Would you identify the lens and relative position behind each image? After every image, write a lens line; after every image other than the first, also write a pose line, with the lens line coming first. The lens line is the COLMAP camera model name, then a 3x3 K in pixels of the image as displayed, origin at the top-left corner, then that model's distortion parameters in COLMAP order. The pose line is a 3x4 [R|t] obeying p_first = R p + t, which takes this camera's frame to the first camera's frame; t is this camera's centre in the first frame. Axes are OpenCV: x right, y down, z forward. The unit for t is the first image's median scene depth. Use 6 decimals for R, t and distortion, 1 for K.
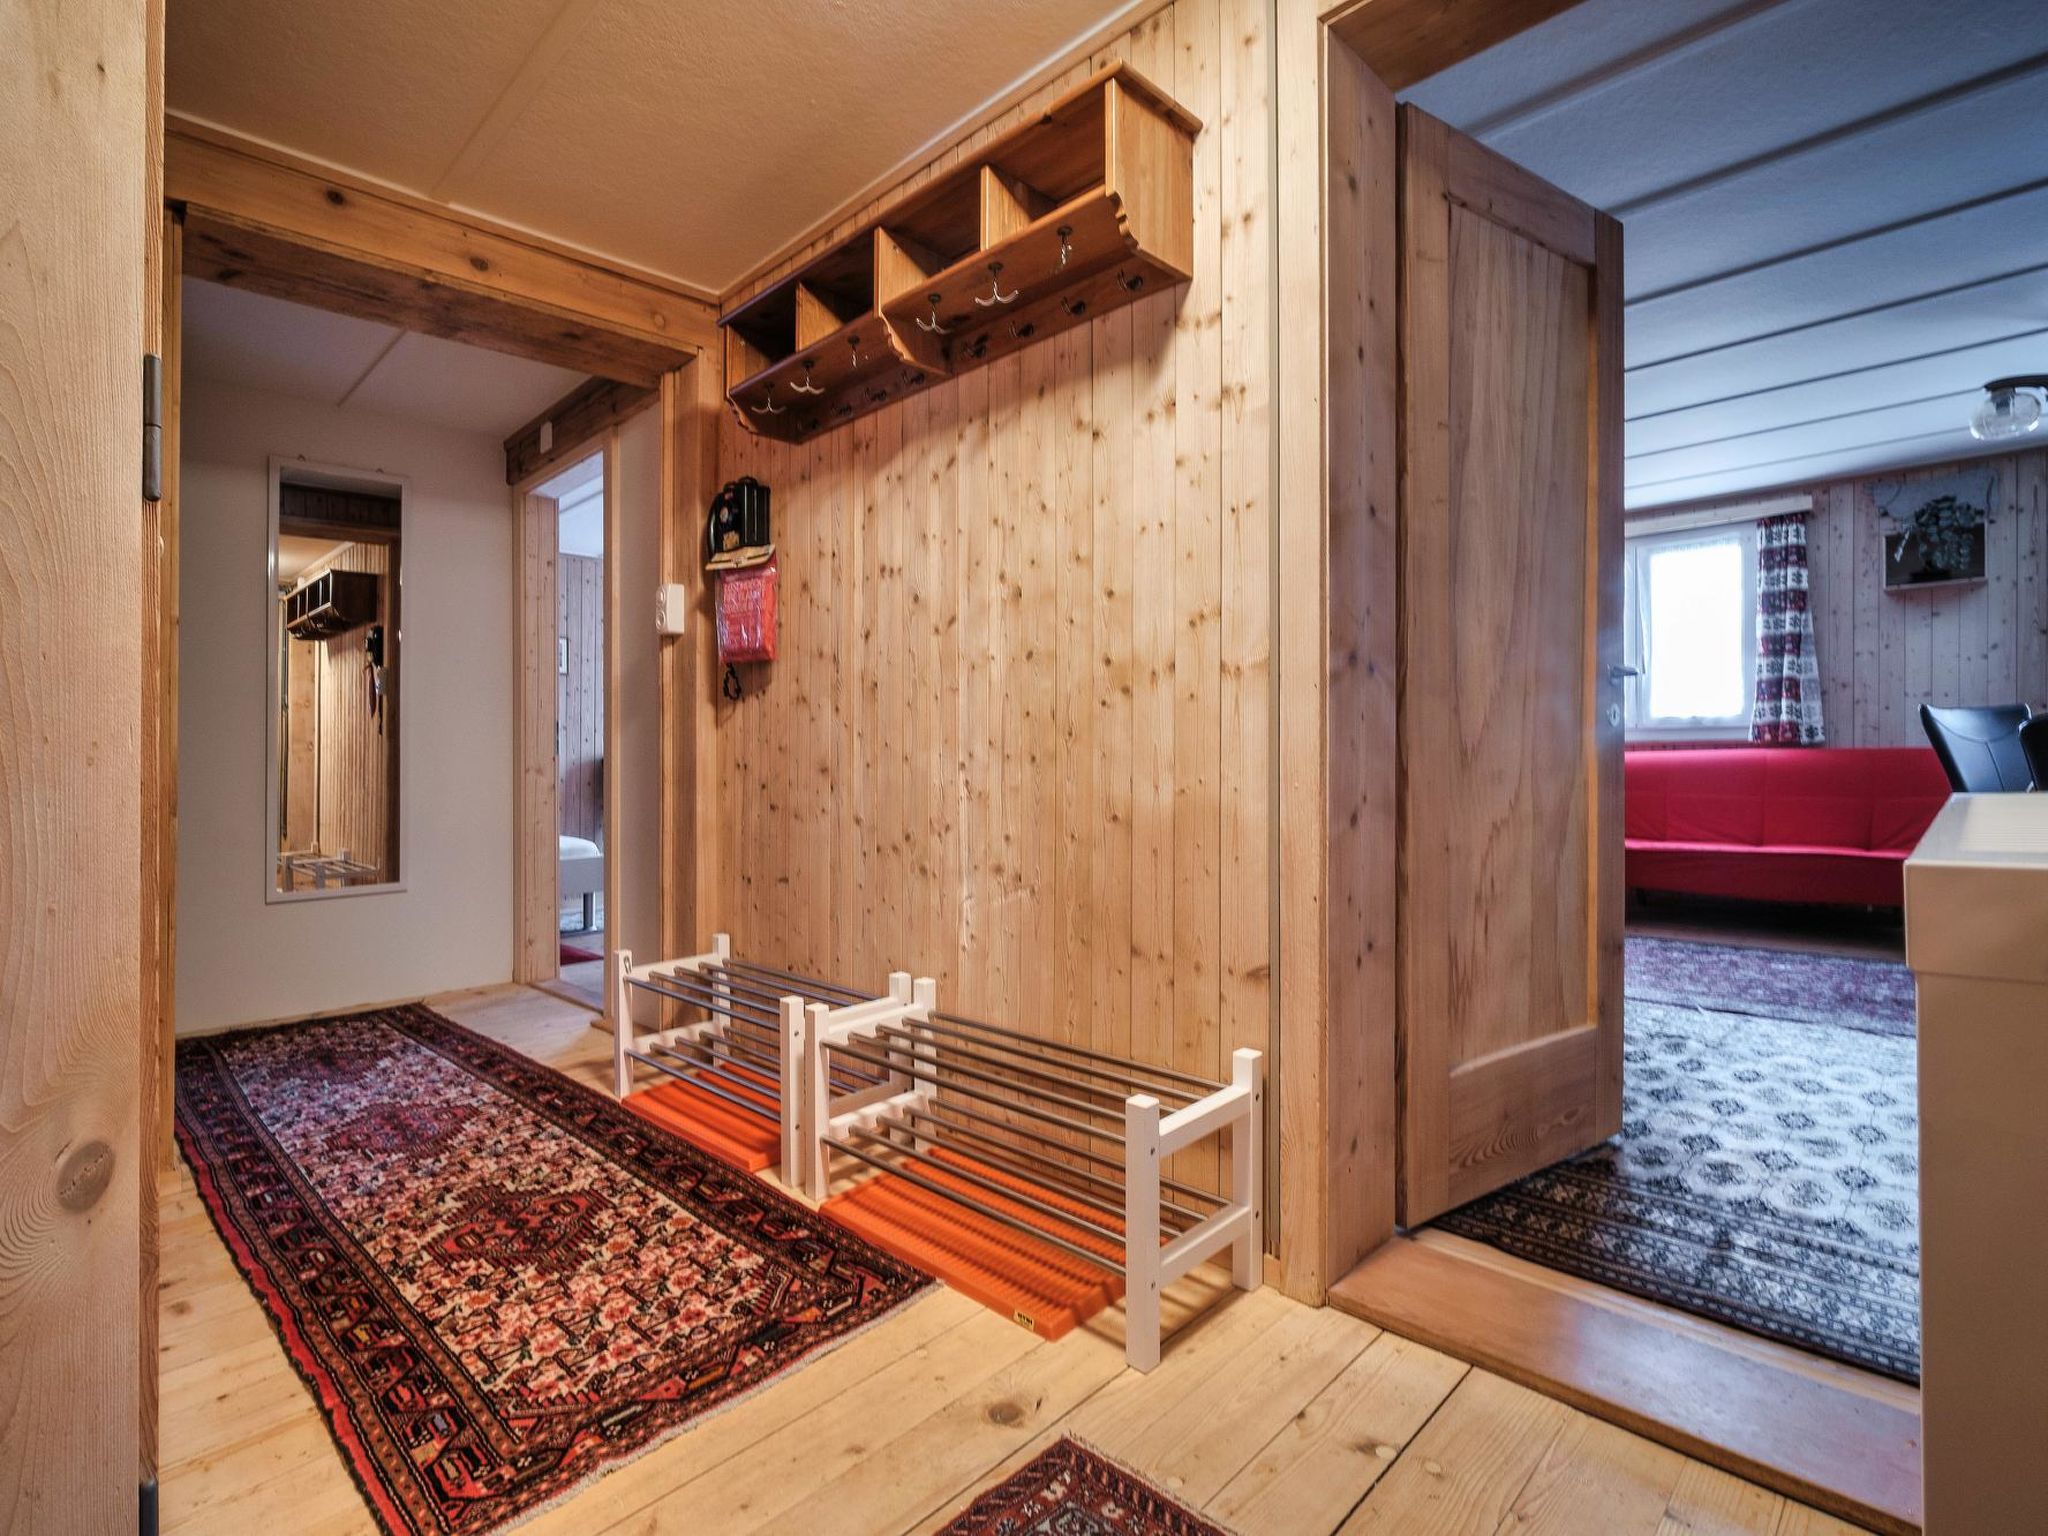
lens RADIAL K [[926.5, 0, 1008.2], [0, 926.5, 754.8], [0, 0, 1]] dist [0.001164, -0.000028]
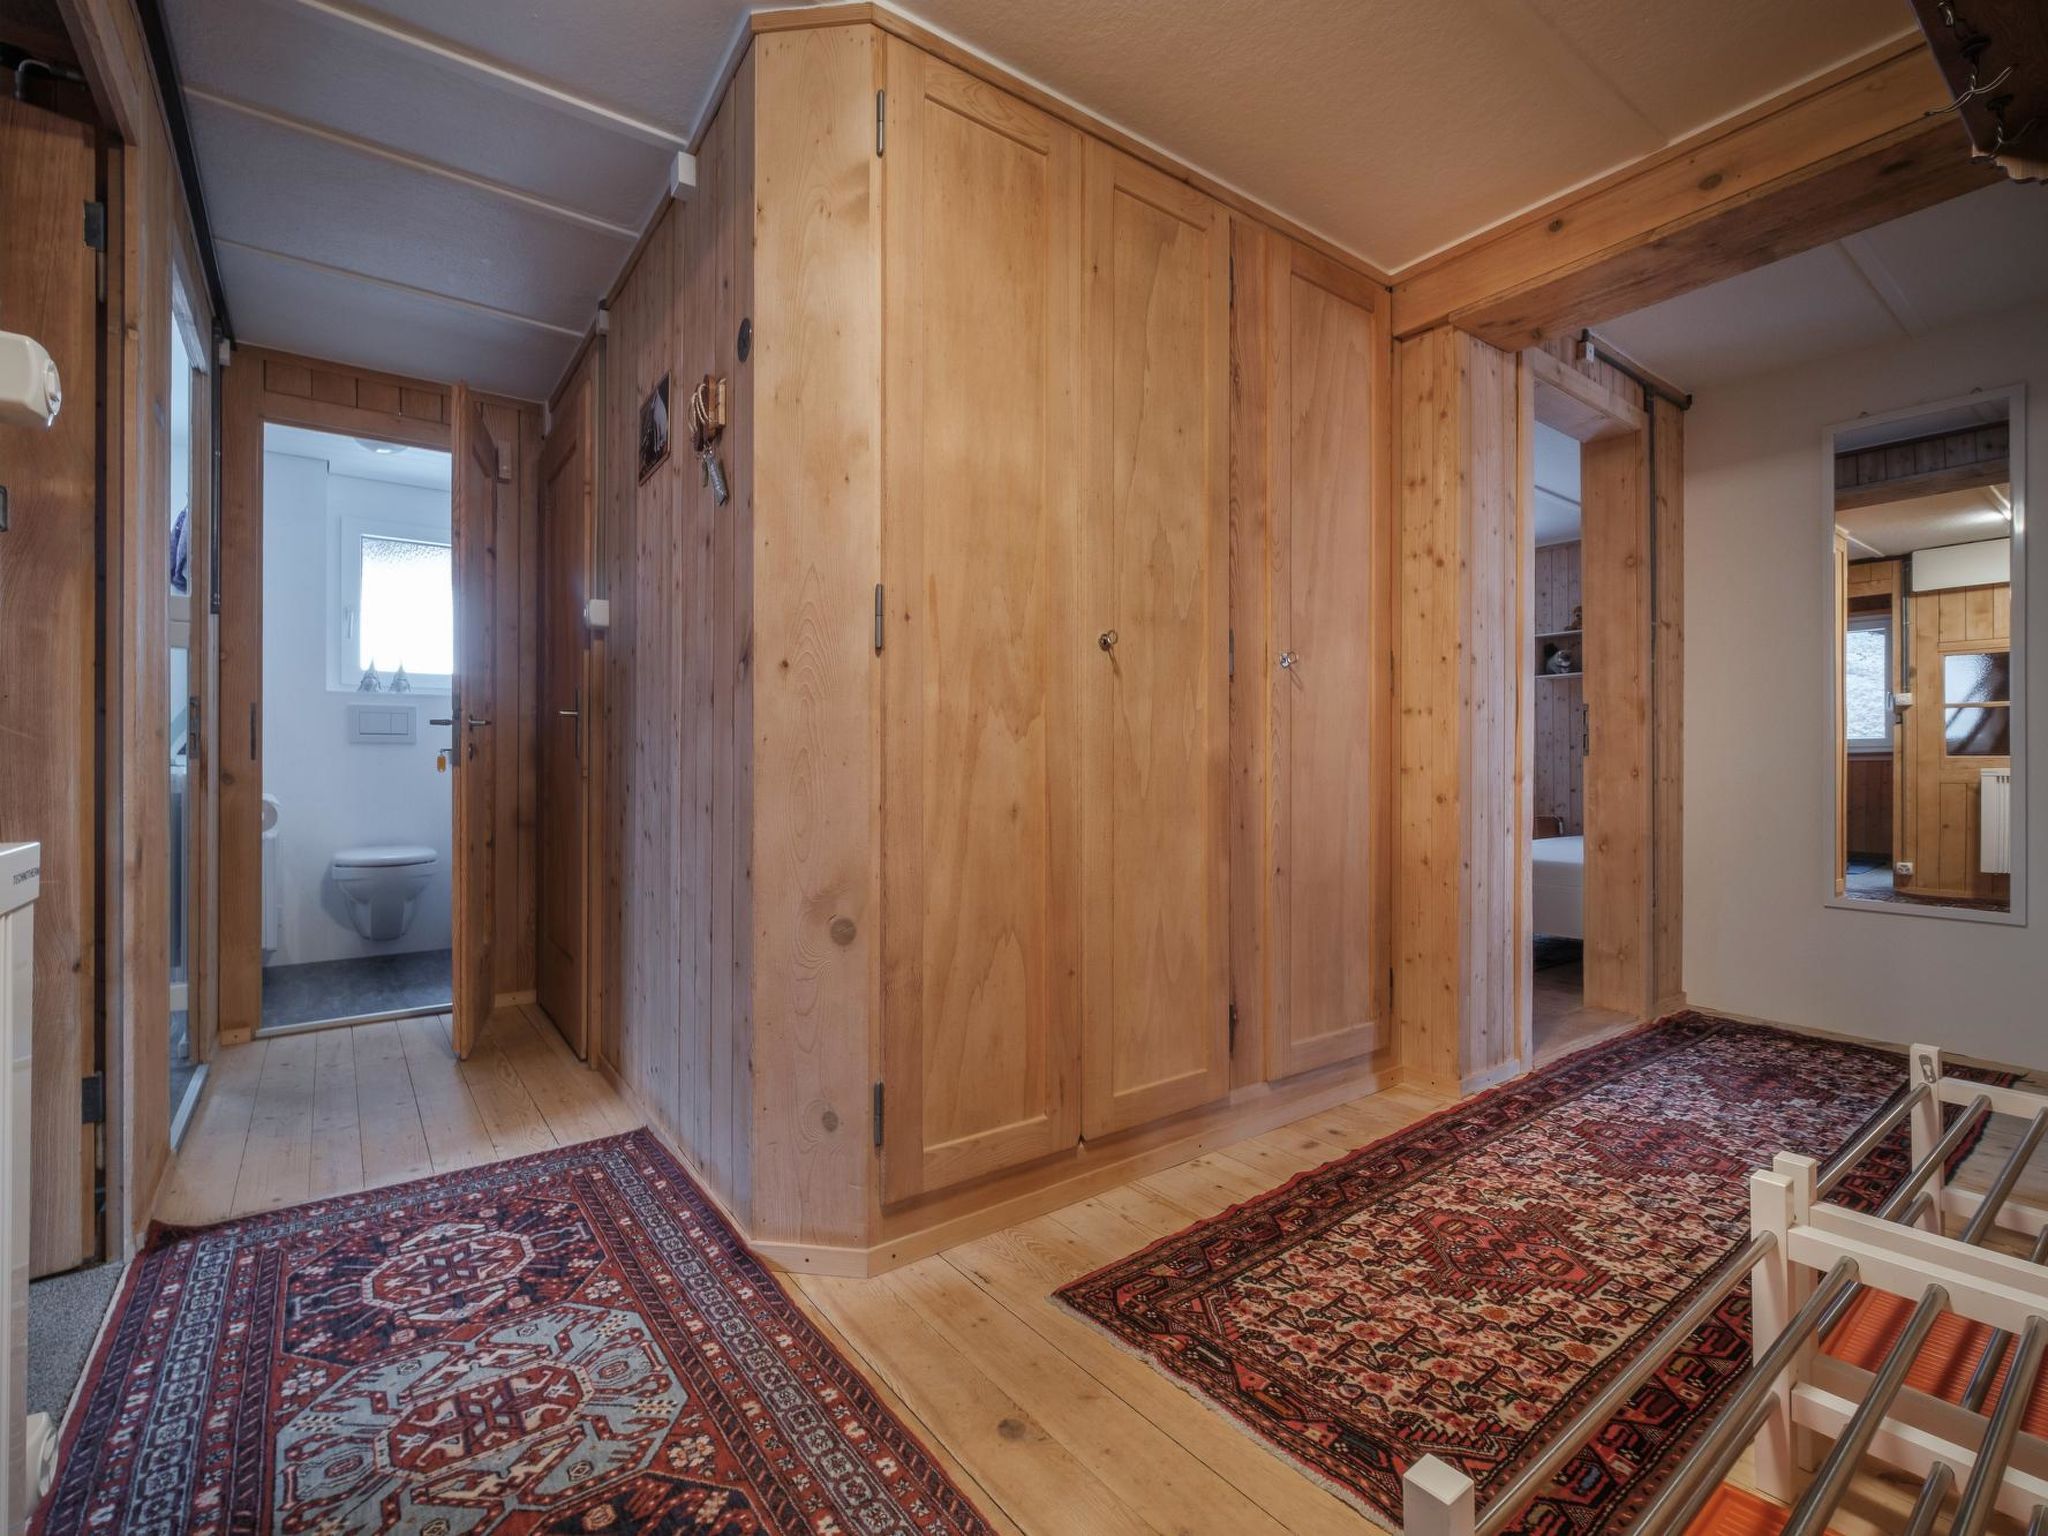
lens RADIAL K [[926.5, 0, 1008.2], [0, 926.5, 754.8], [0, 0, 1]] dist [0.001164, -0.000028]
pose [[-0.126131, 0.011550, -0.991946, 0.453057], [0.004837, 0.999927, 0.011028, -0.016560], [0.992002, -0.003407, -0.126177, 0.570841]]
